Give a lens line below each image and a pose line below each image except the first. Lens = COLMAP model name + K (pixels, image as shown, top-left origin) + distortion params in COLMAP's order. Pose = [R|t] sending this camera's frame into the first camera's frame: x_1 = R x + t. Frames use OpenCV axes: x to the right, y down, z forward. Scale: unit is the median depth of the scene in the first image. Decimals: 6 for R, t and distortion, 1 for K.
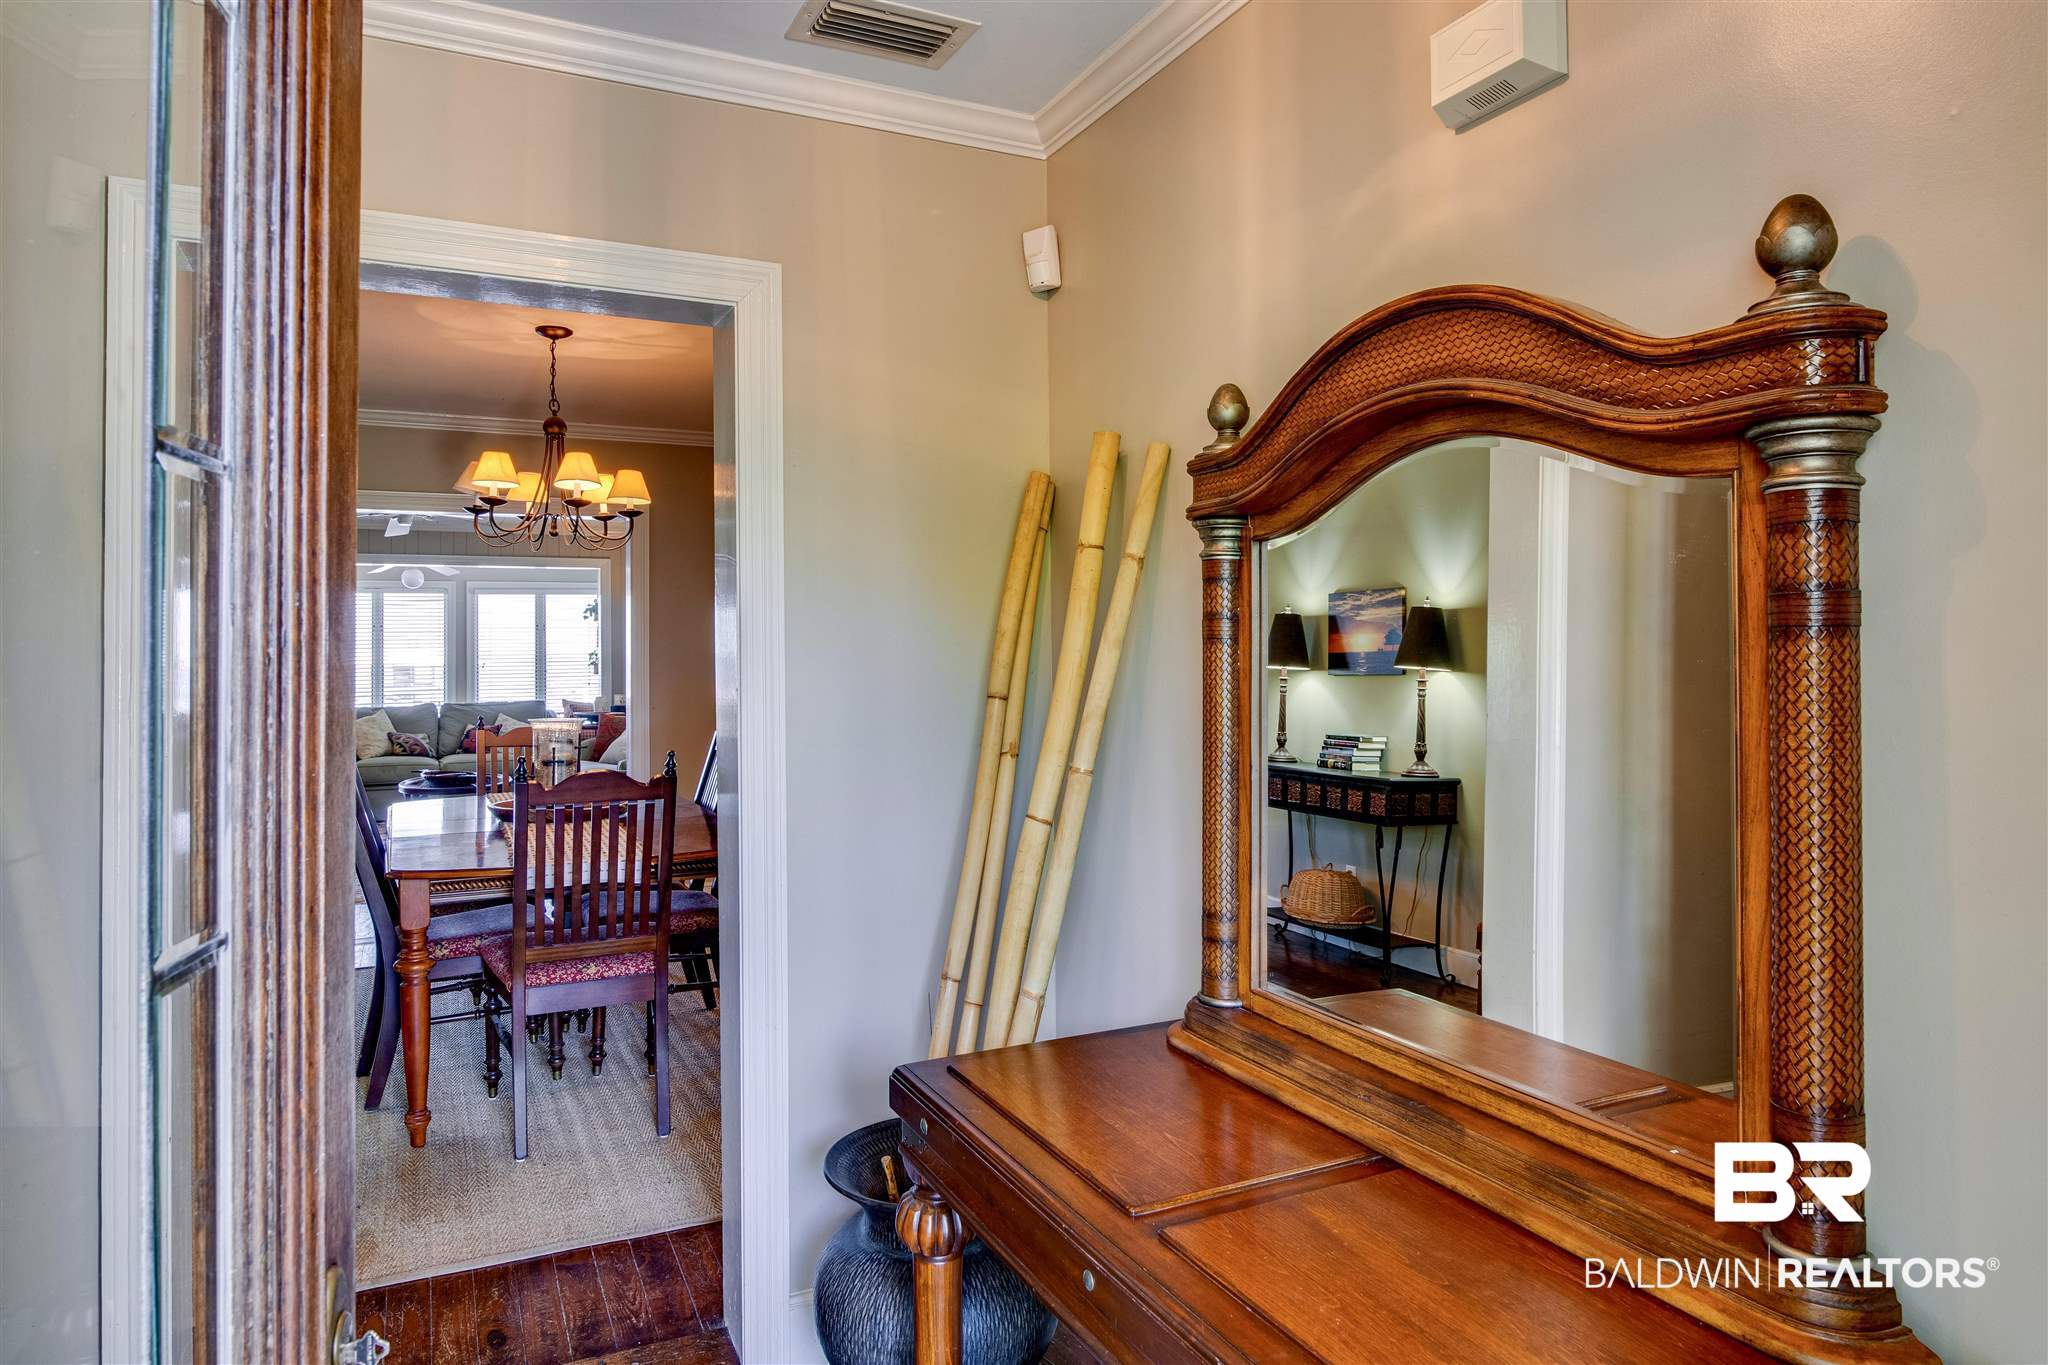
lens RADIAL K [[1227.9, 0, 1022.1], [0, 1227.9, 663.5], [0, 0, 1]] dist [-0.011170, -0.000808]
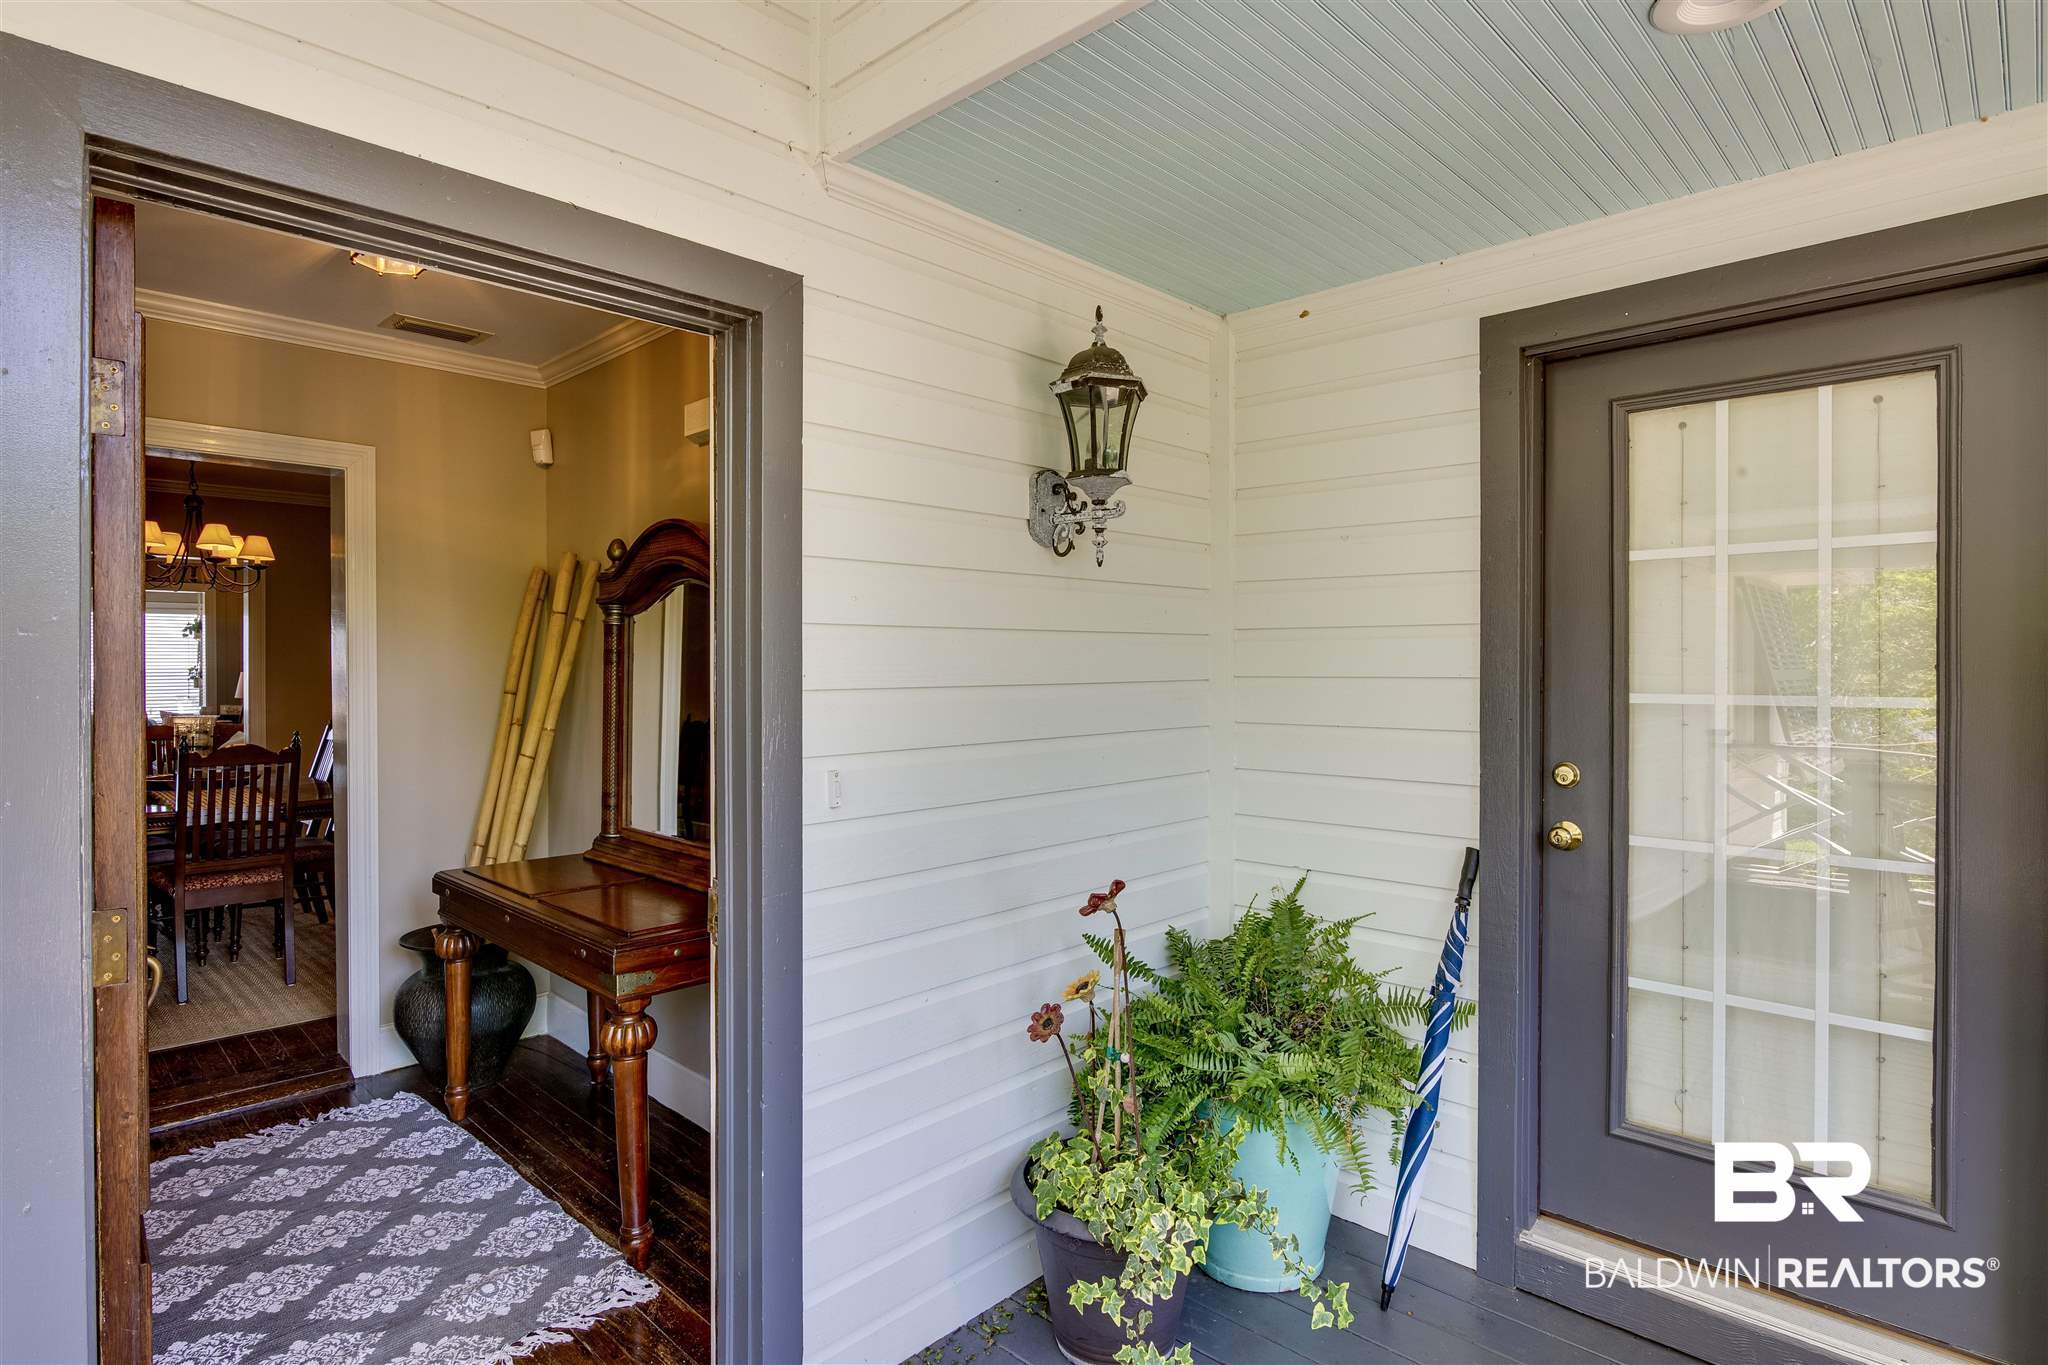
lens RADIAL K [[1073.4, 0, 1022.3], [0, 1073.4, 678.3], [0, 0, 1]] dist [-0.012327, 0.001327]
pose [[0.944204, -0.000105, 0.329360, 0.107034], [0.000254, 1.000000, -0.000408, 0.004067], [-0.329360, 0.000469, 0.944204, -0.458554]]
